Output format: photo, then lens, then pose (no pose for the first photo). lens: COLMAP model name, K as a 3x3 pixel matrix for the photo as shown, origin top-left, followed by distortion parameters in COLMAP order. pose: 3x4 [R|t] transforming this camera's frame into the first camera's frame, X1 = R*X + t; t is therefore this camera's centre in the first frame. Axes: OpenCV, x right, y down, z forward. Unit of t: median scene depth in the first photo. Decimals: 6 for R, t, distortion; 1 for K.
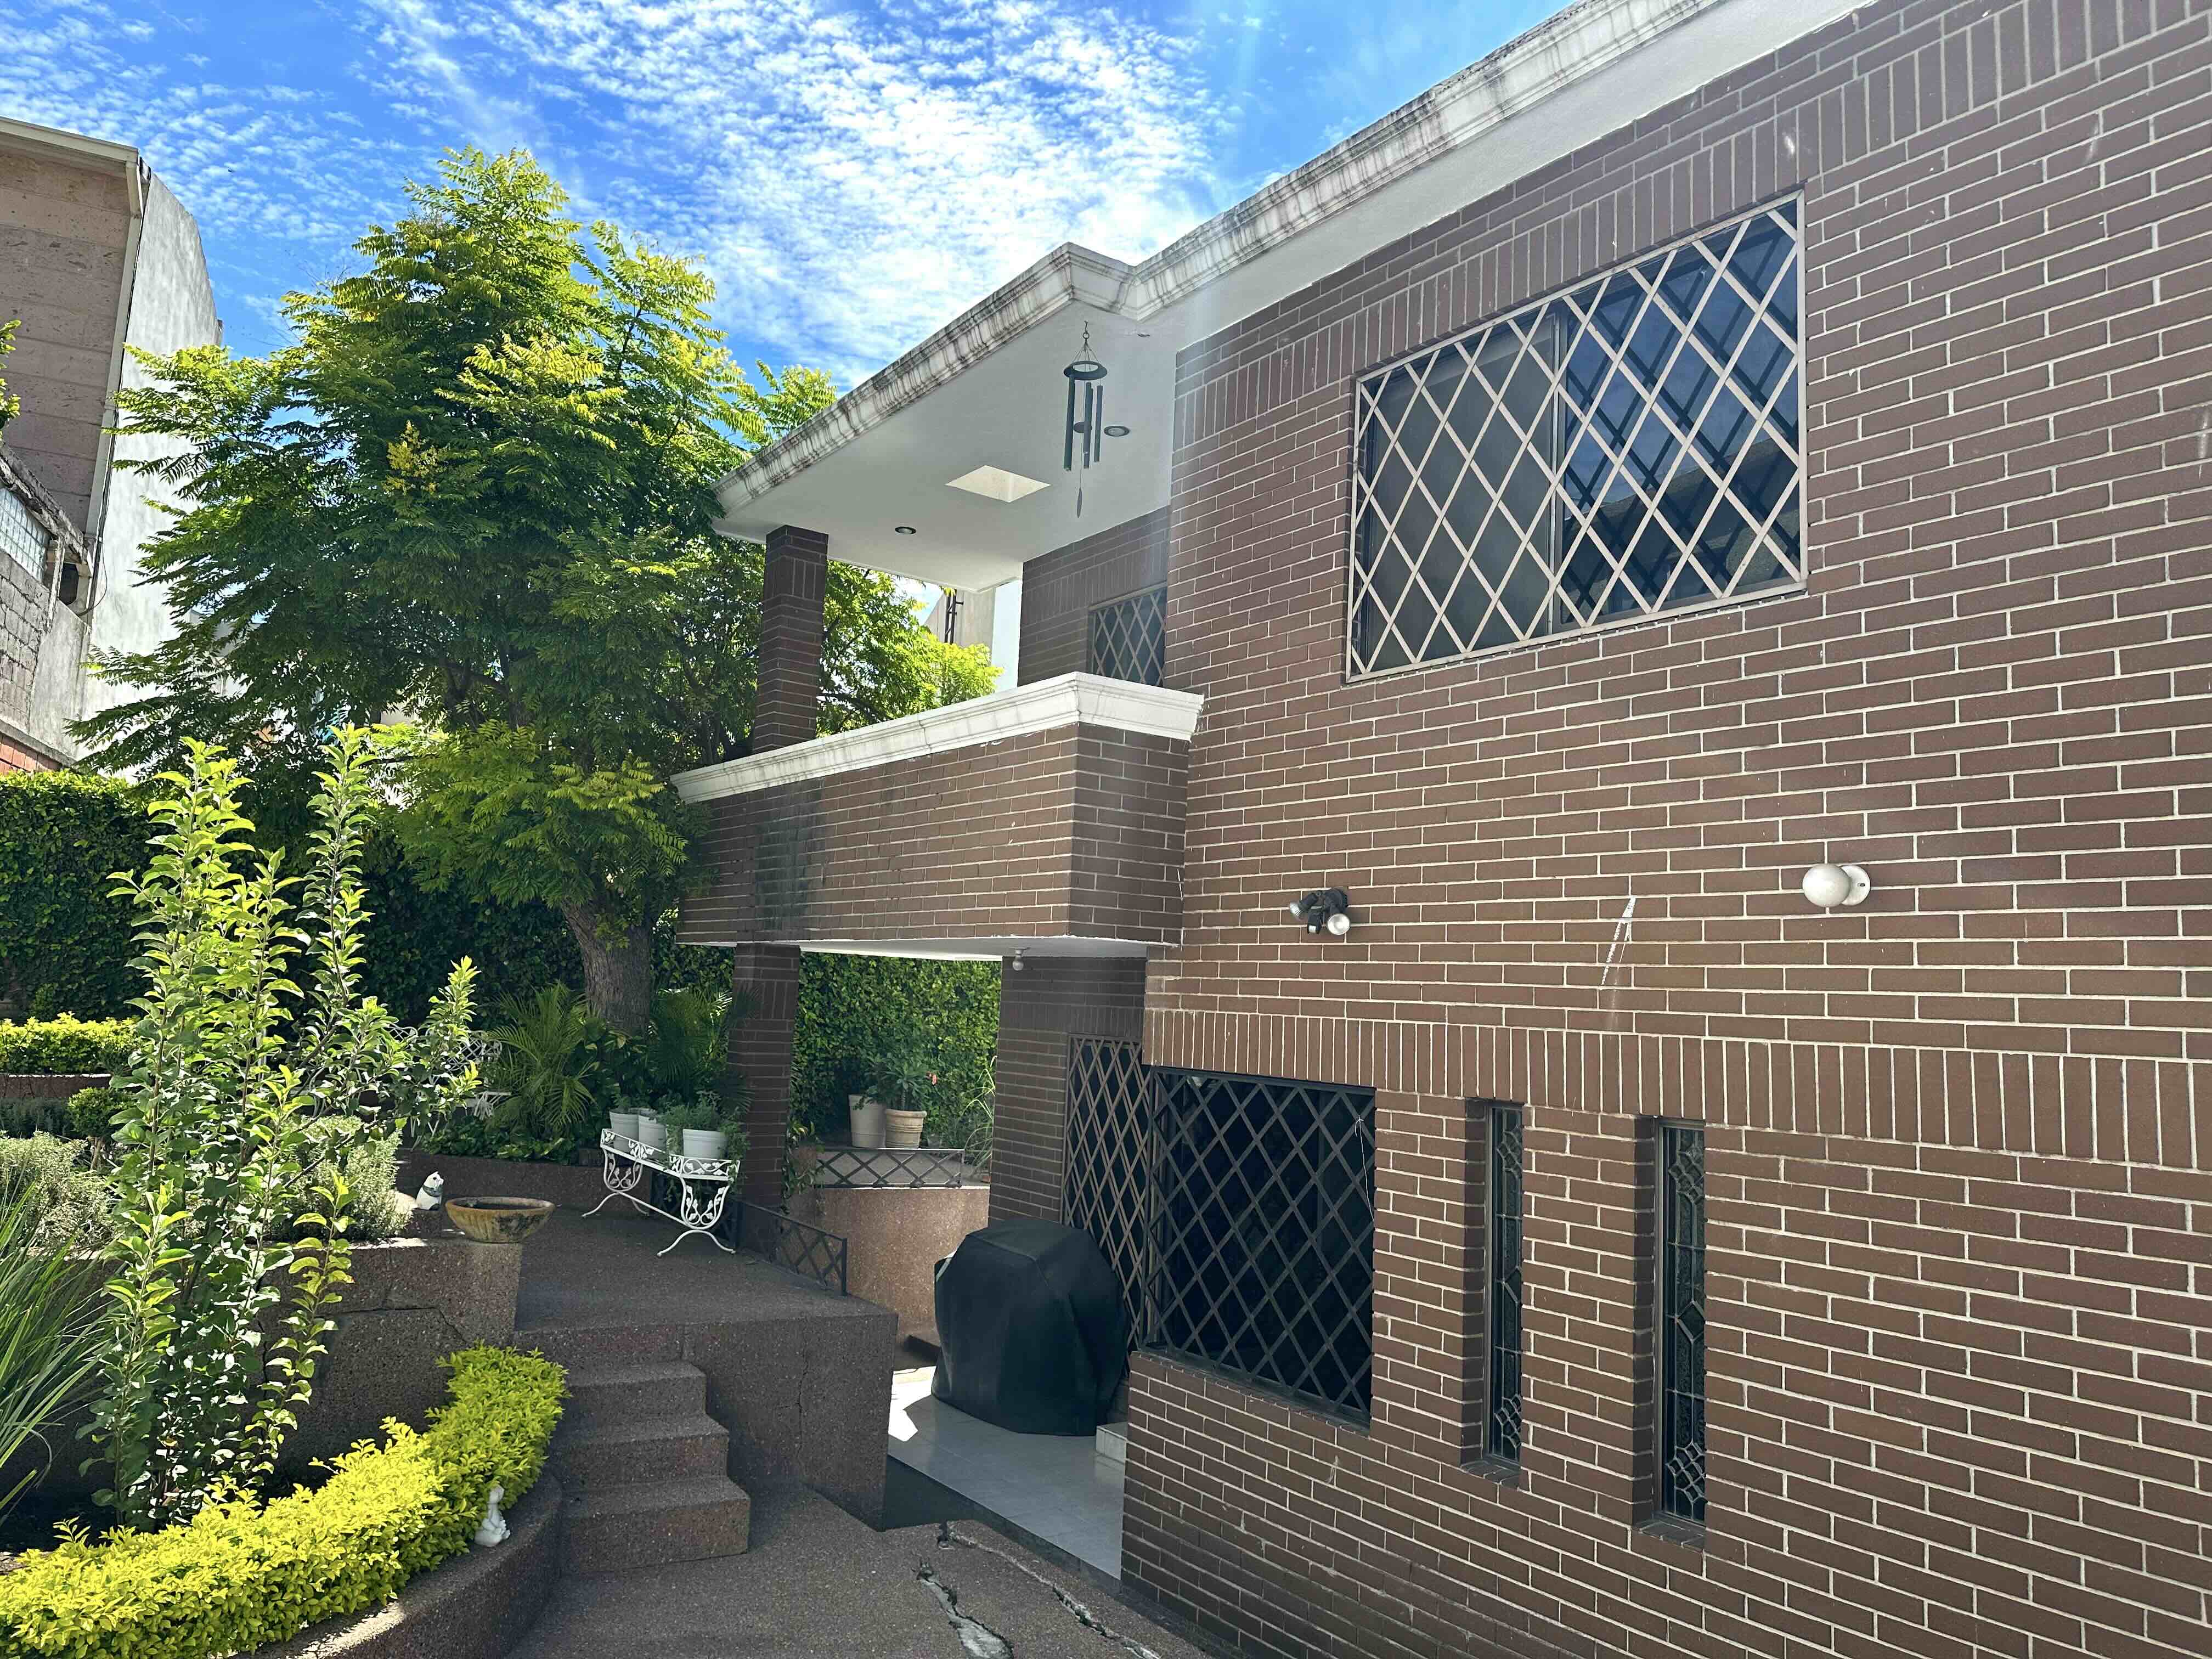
lens RADIAL K [[1540.4, 0, 1106.0], [0, 1540.4, 829.5], [0, 0, 1]] dist [0.104507, -0.163281]
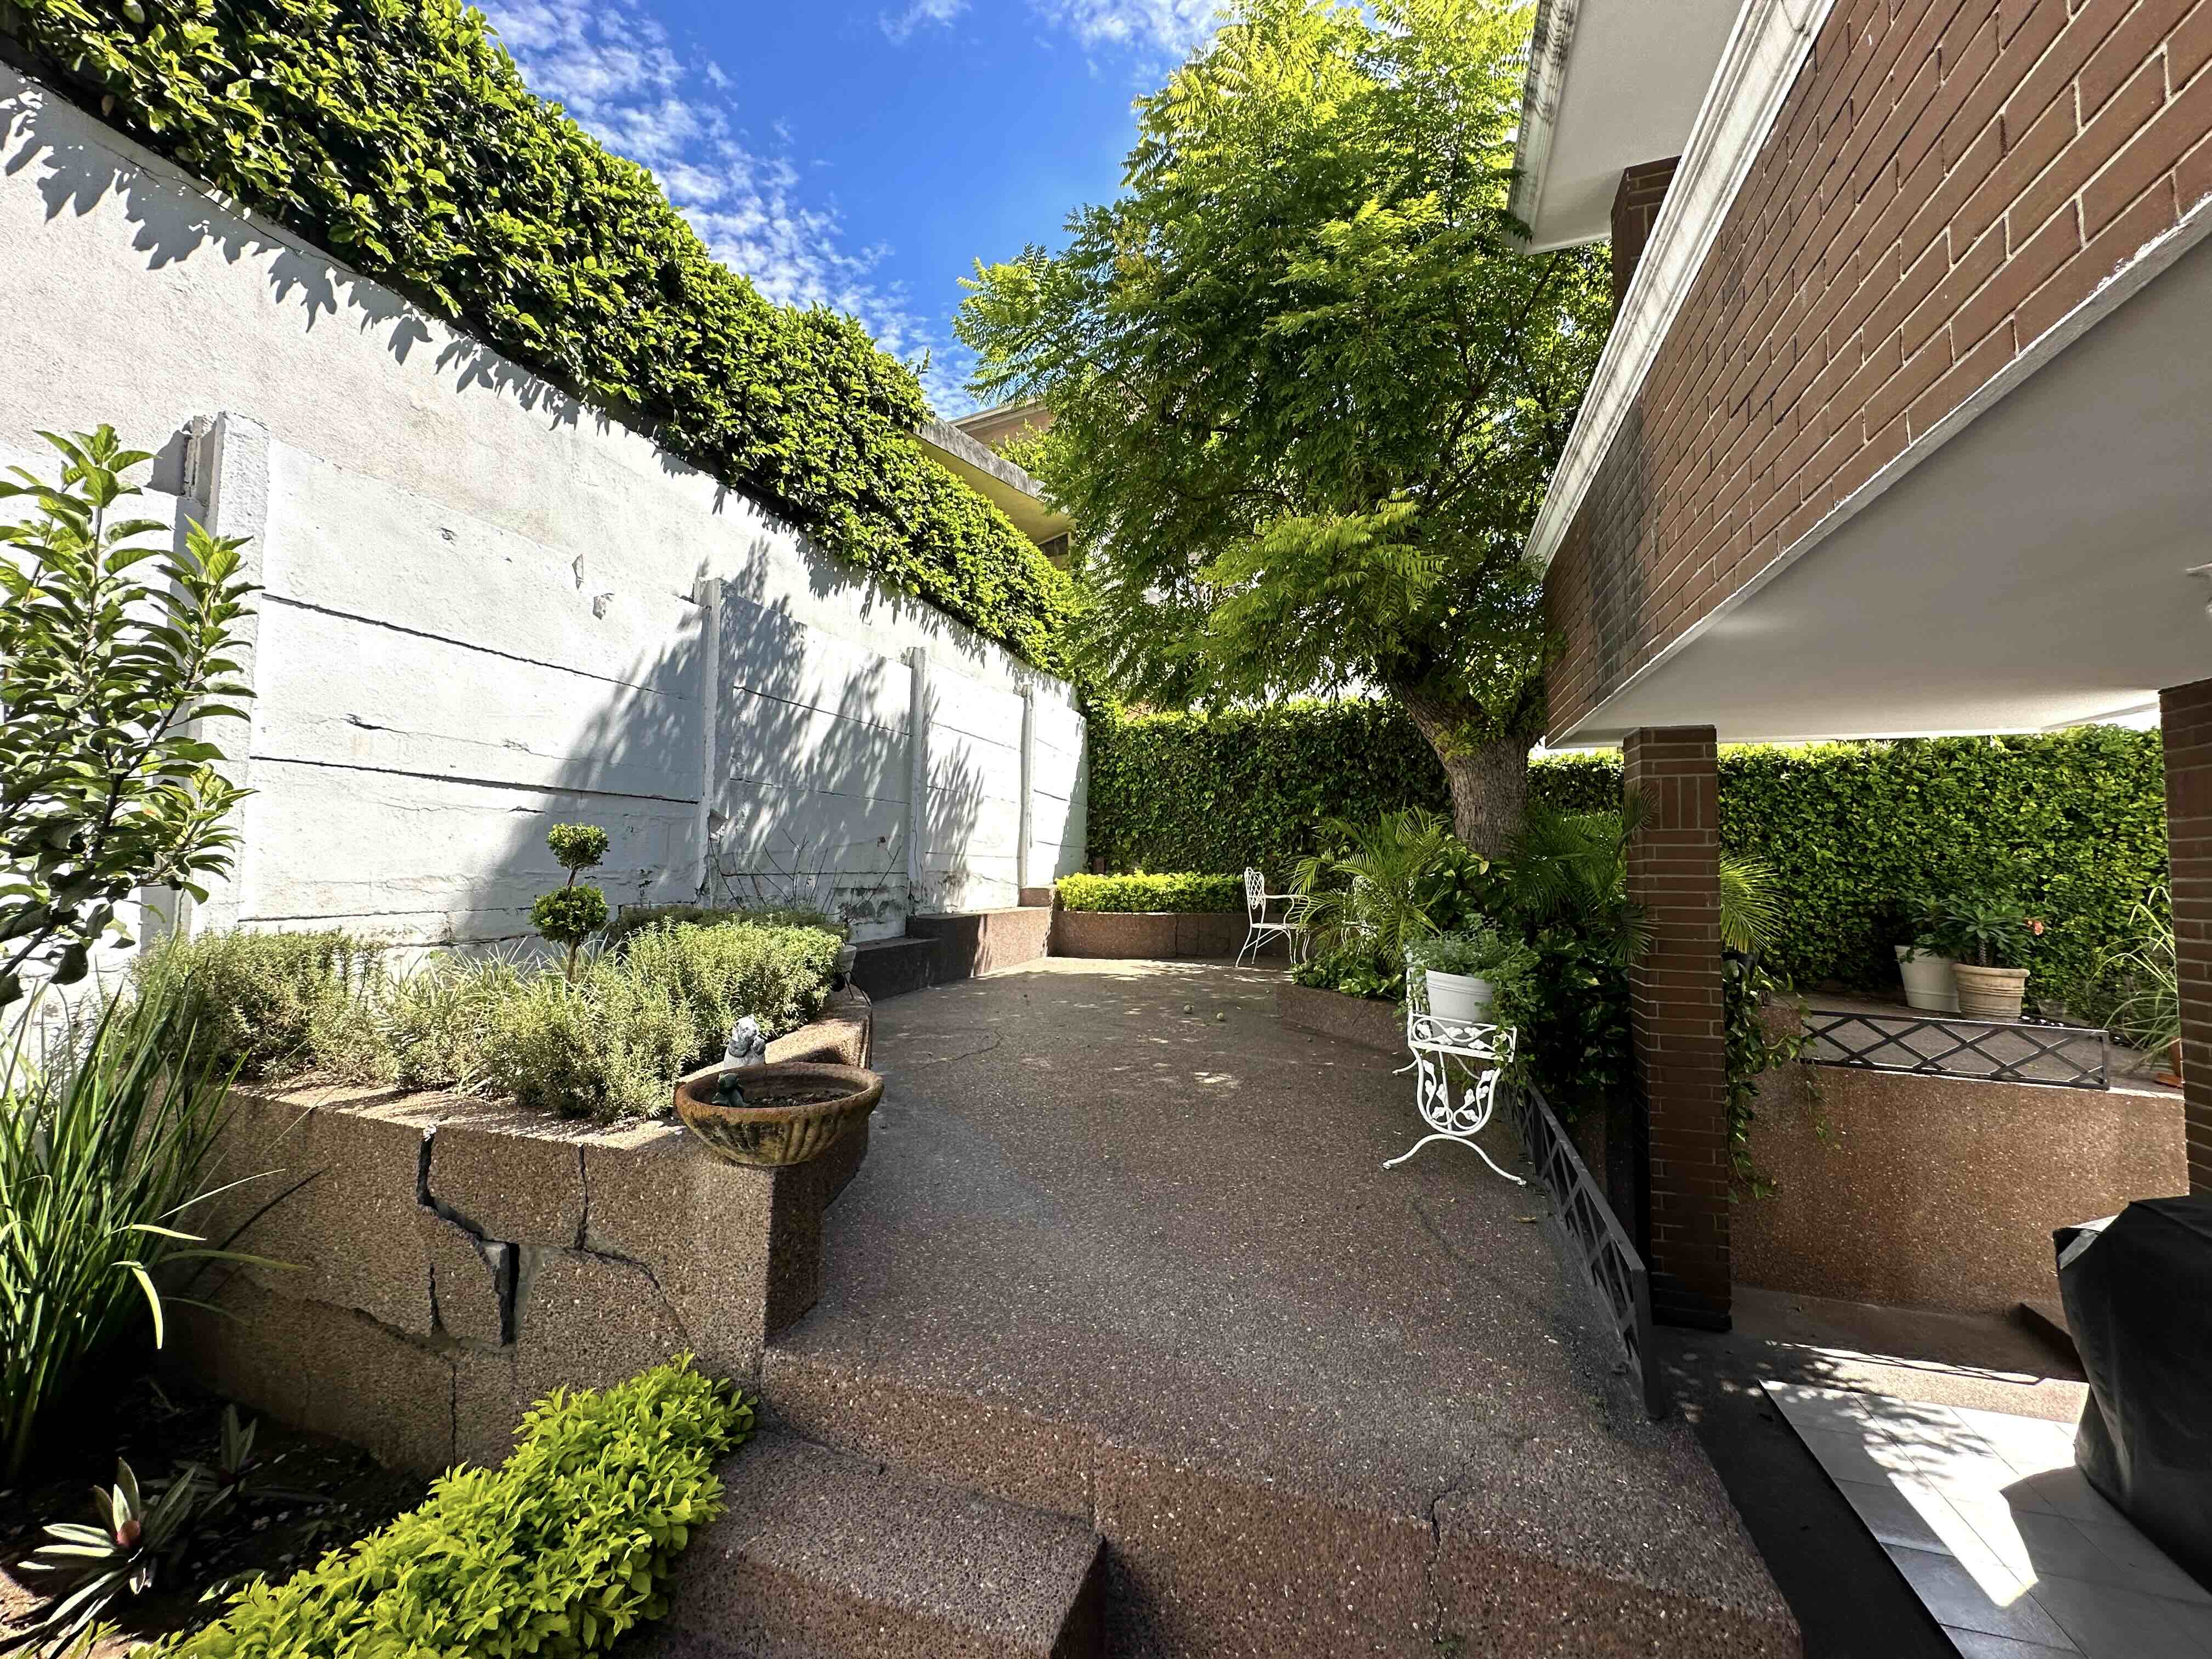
lens RADIAL K [[881.7, 0, 1106.0], [0, 881.7, 829.5], [0, 0, 1]] dist [0.000608, 0.000522]
pose [[0.593017, -0.083136, -0.800887, -0.032915], [0.111246, 0.993576, -0.020766, 0.074695], [0.797468, -0.076781, 0.598456, 0.396697]]
